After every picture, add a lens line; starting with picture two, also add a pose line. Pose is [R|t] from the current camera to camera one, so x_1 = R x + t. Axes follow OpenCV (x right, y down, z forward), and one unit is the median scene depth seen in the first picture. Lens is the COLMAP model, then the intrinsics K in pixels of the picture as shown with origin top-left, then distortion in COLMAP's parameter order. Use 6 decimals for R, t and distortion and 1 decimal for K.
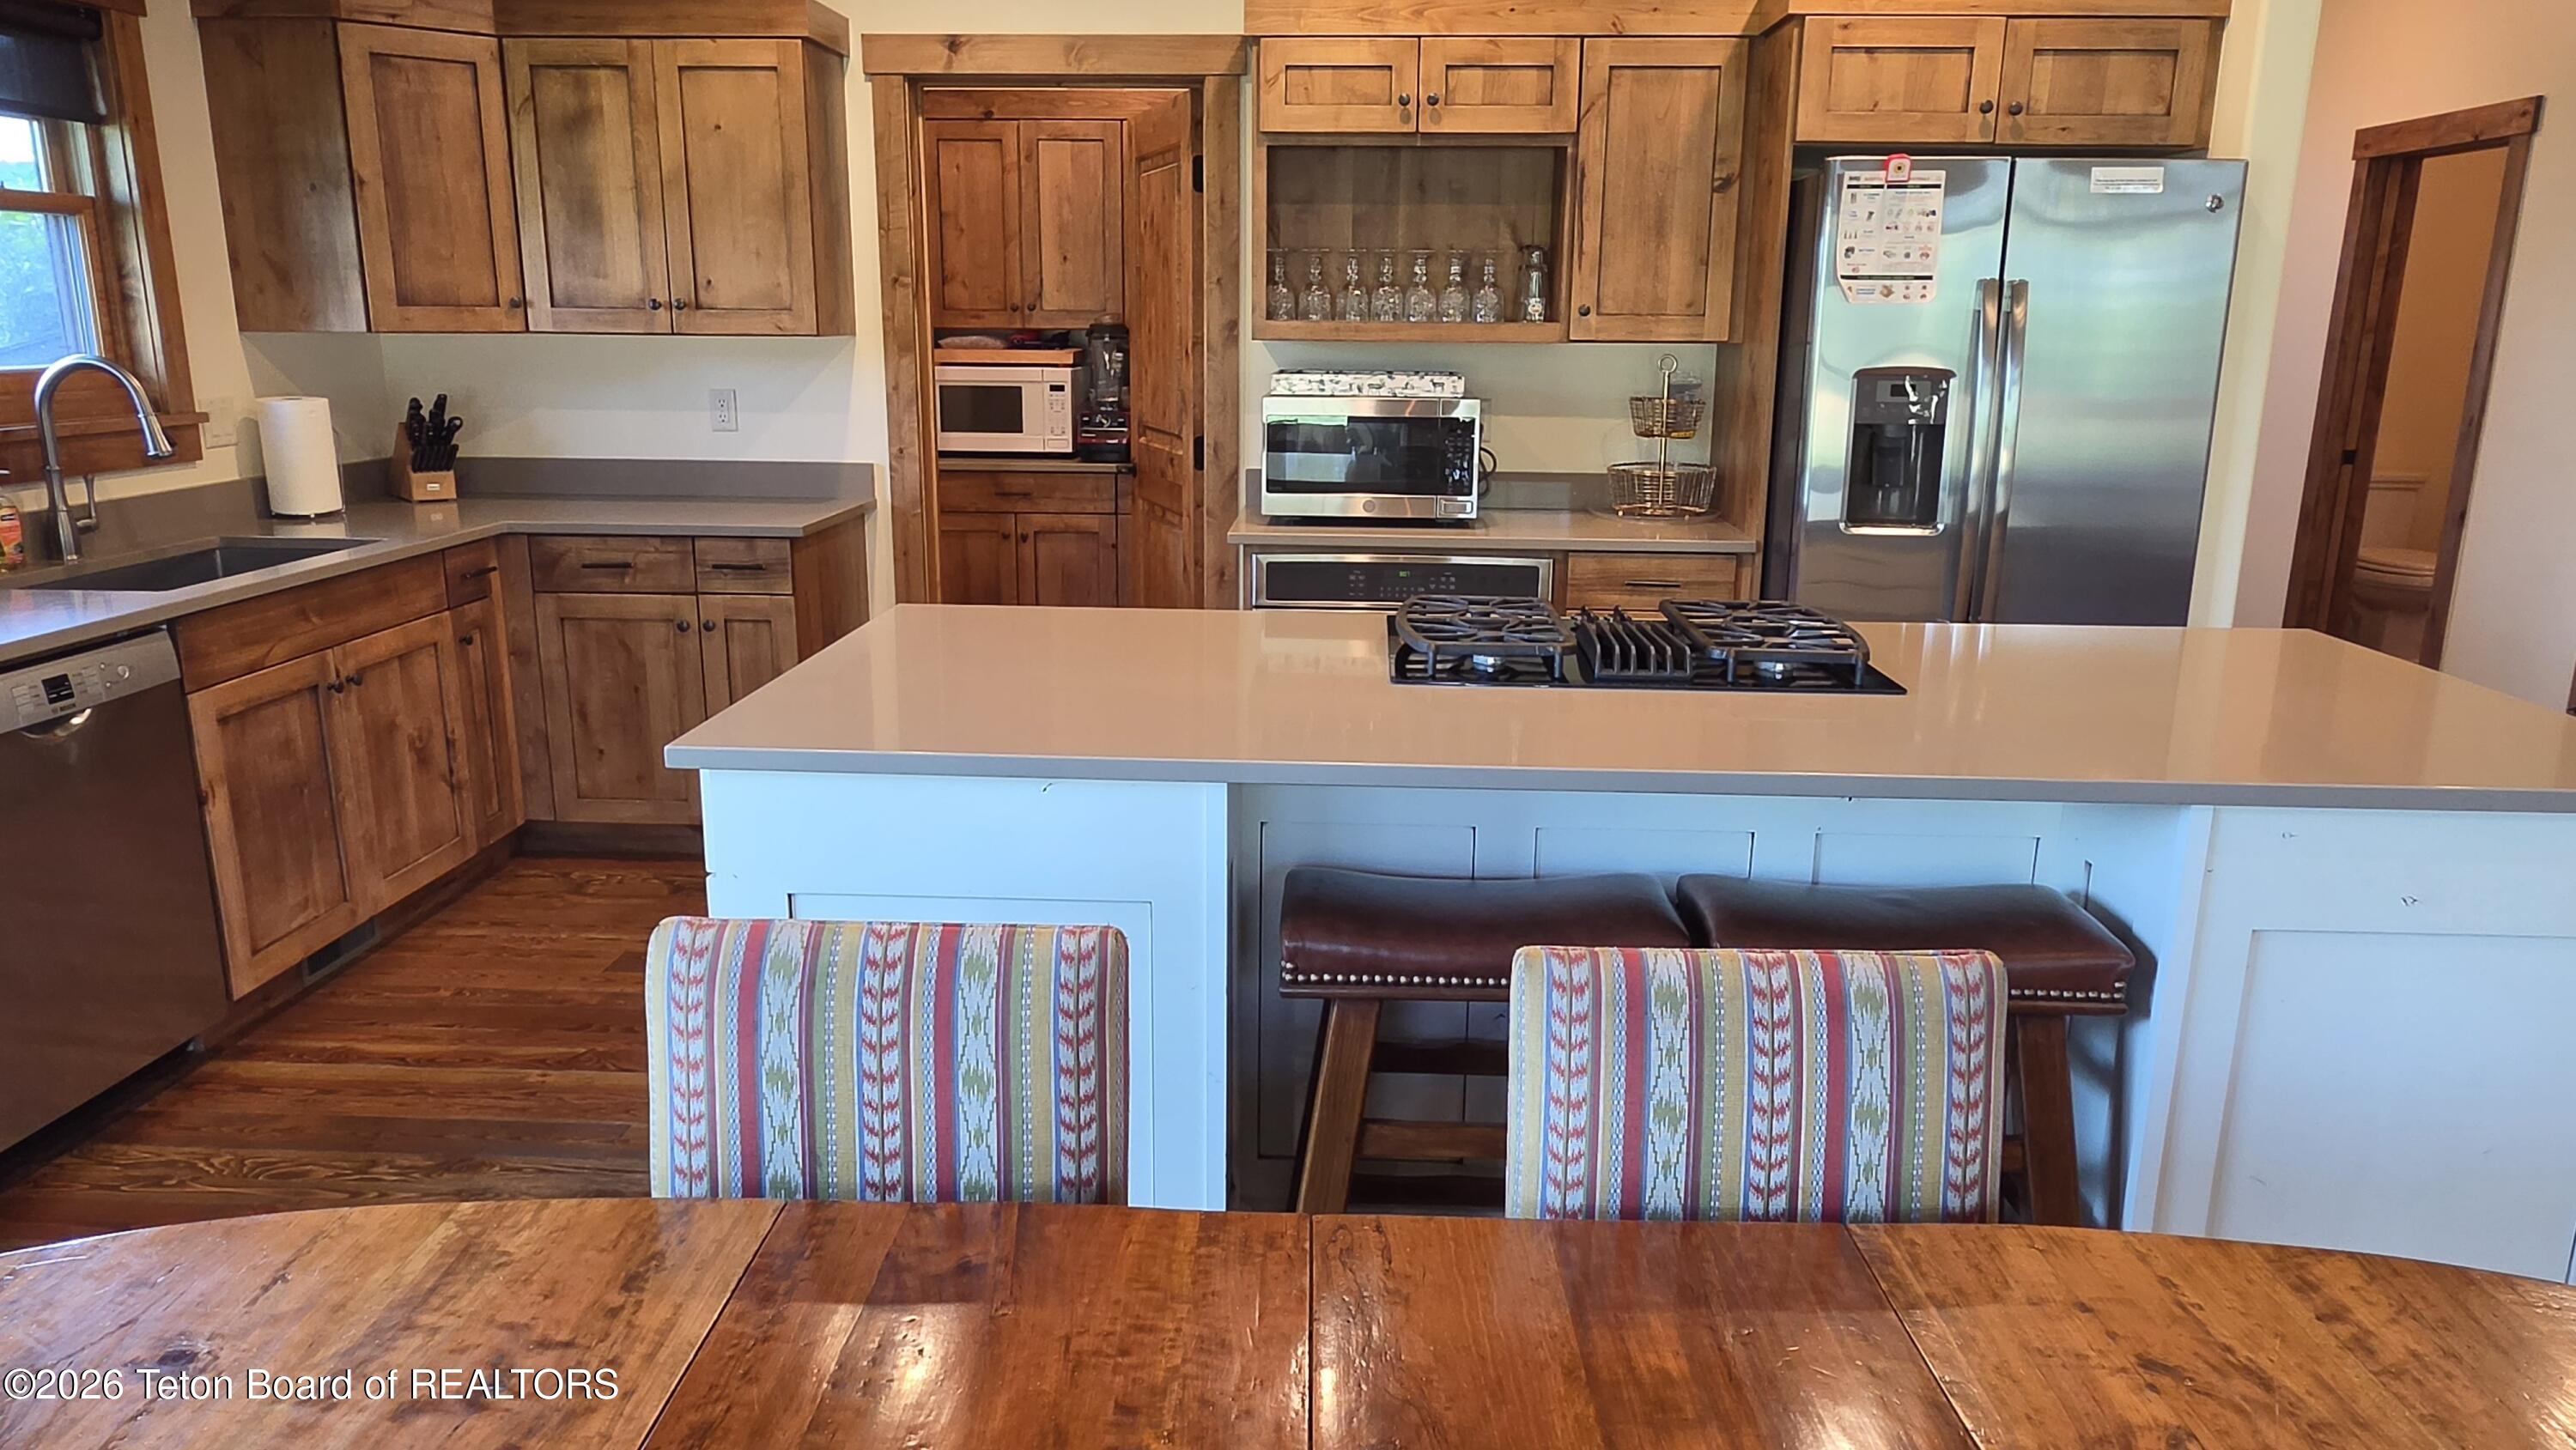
lens RADIAL K [[1629.1, 0, 1272.9], [0, 1629.1, 701.0], [0, 0, 1]] dist [-0.001205, -0.003577]
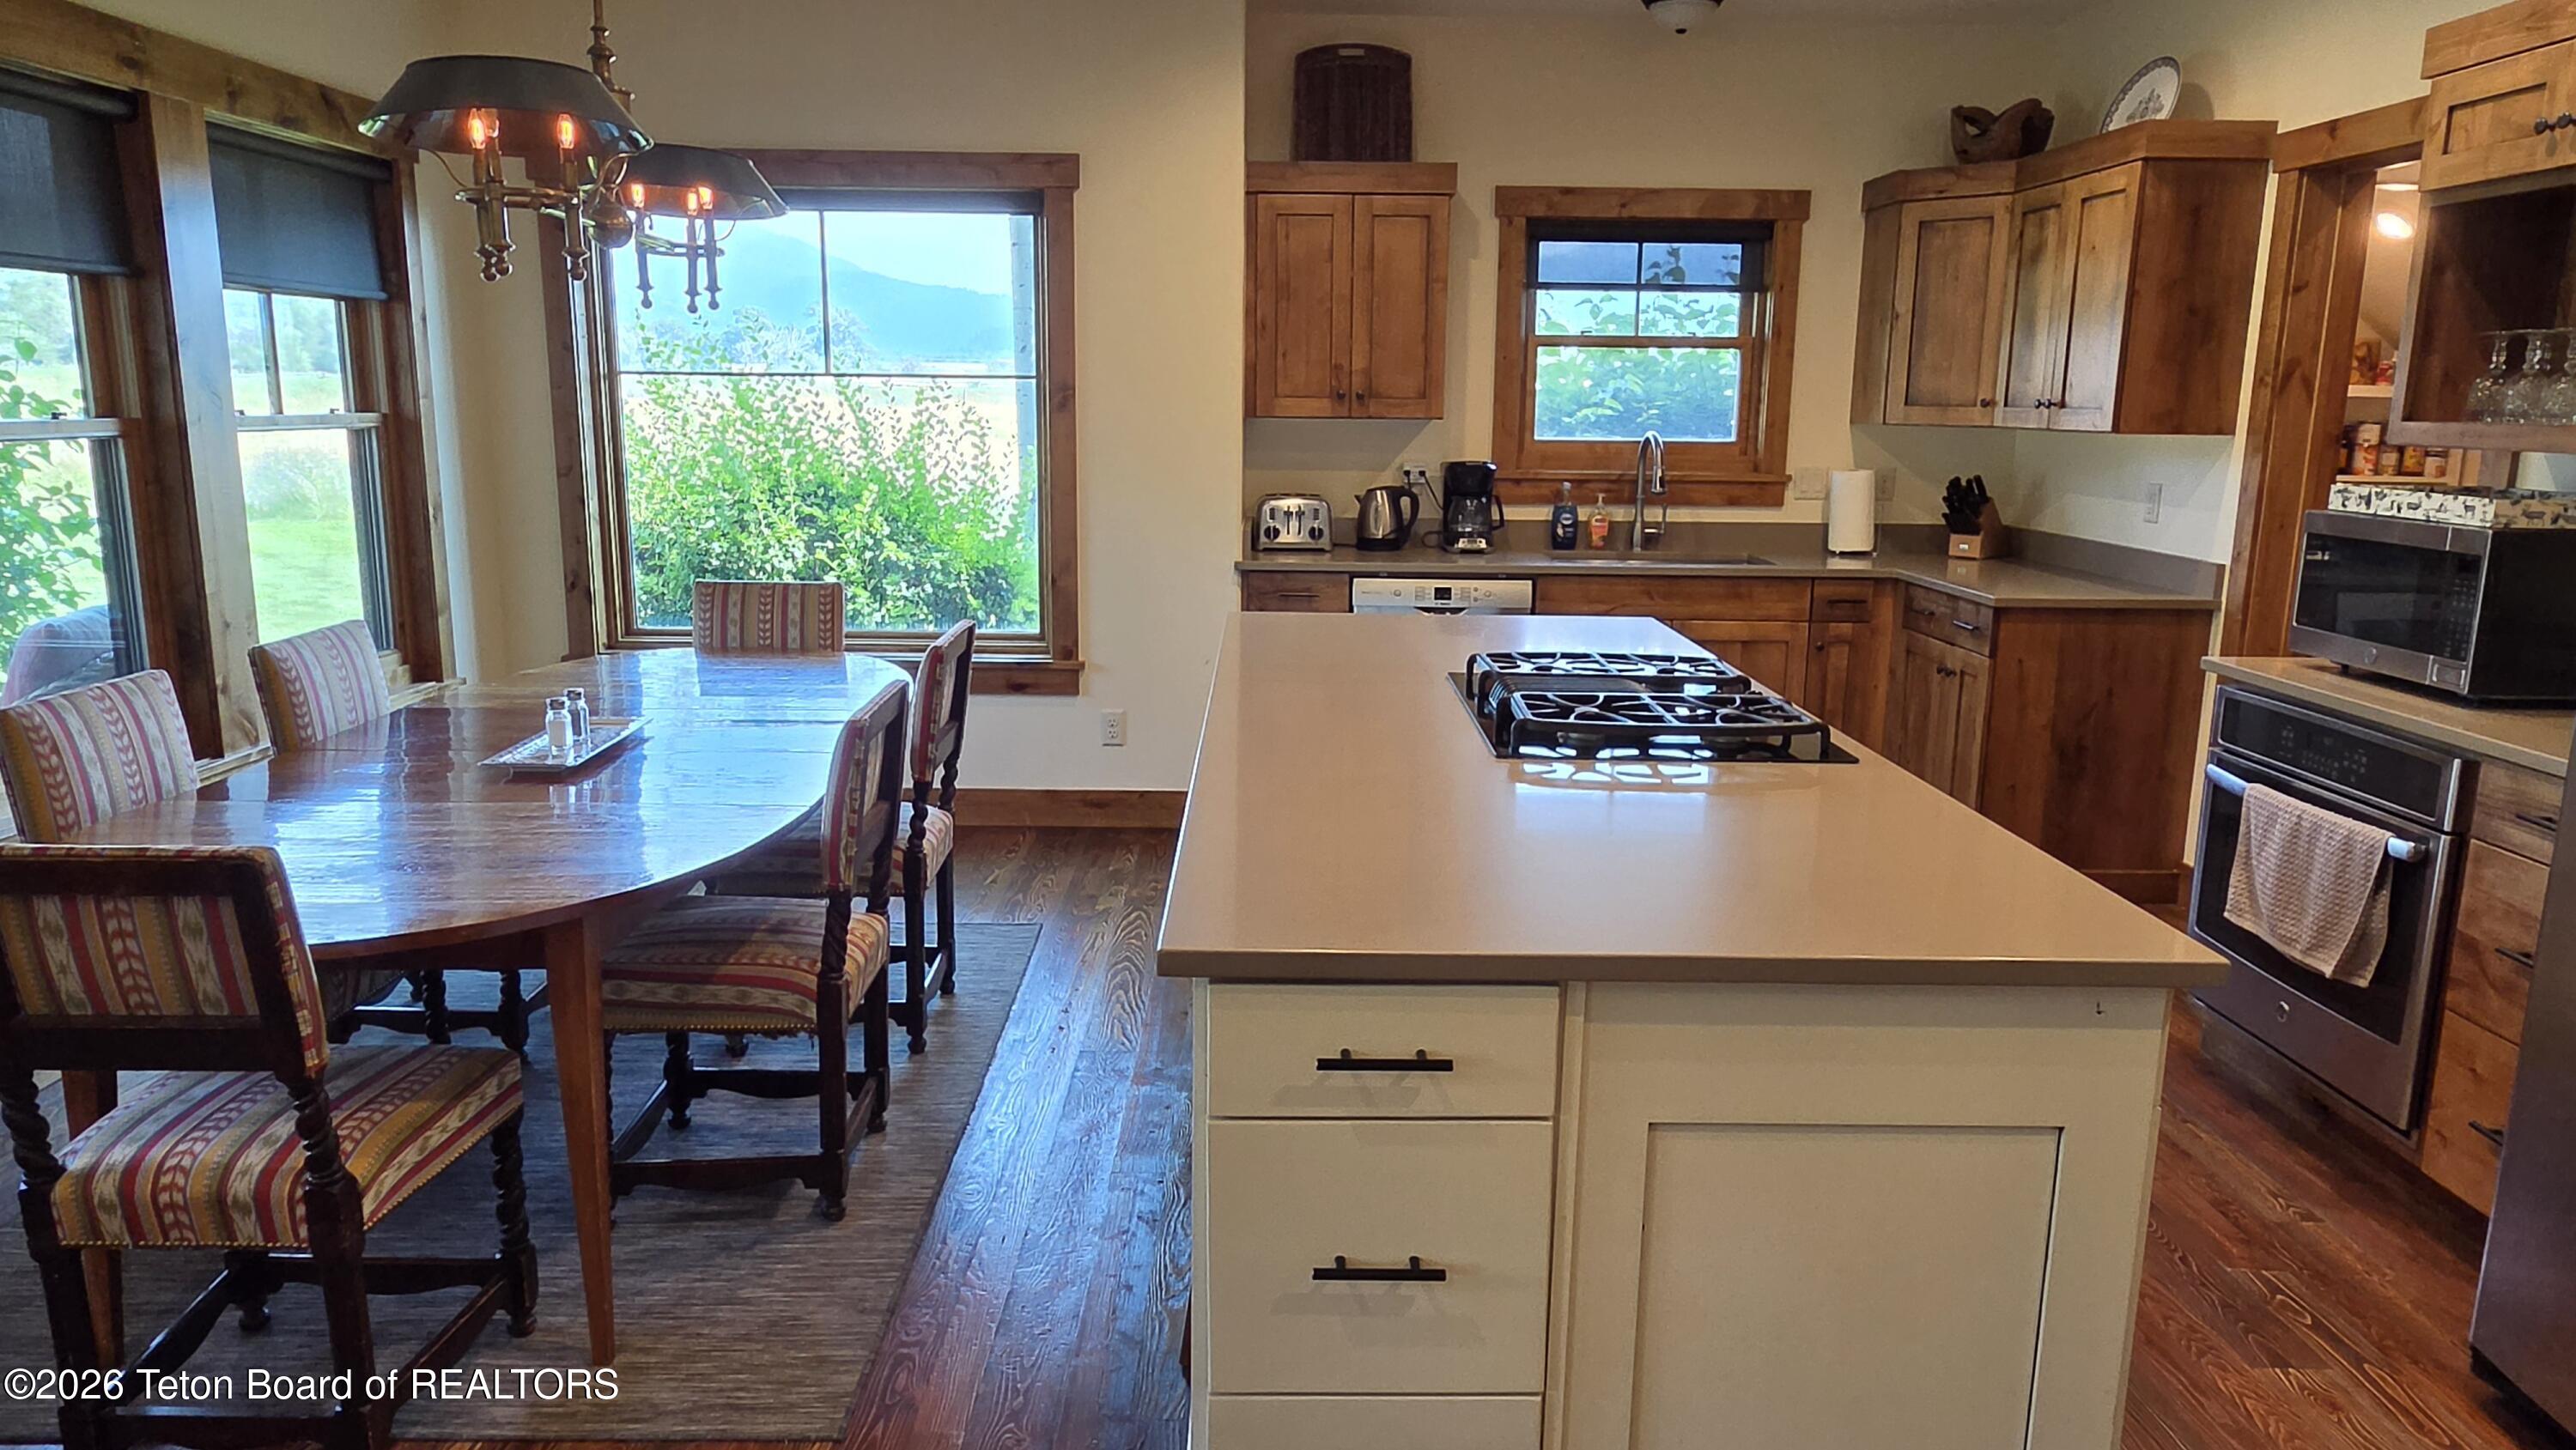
lens RADIAL K [[1629.1, 0, 1277.8], [0, 1629.1, 728.7], [0, 0, 1]] dist [-0.001205, -0.003577]
pose [[0.053886, 0.192150, -0.979885, 0.813247], [-0.238150, 0.955467, 0.174265, -0.099151], [0.969732, 0.223969, 0.097247, 0.428722]]
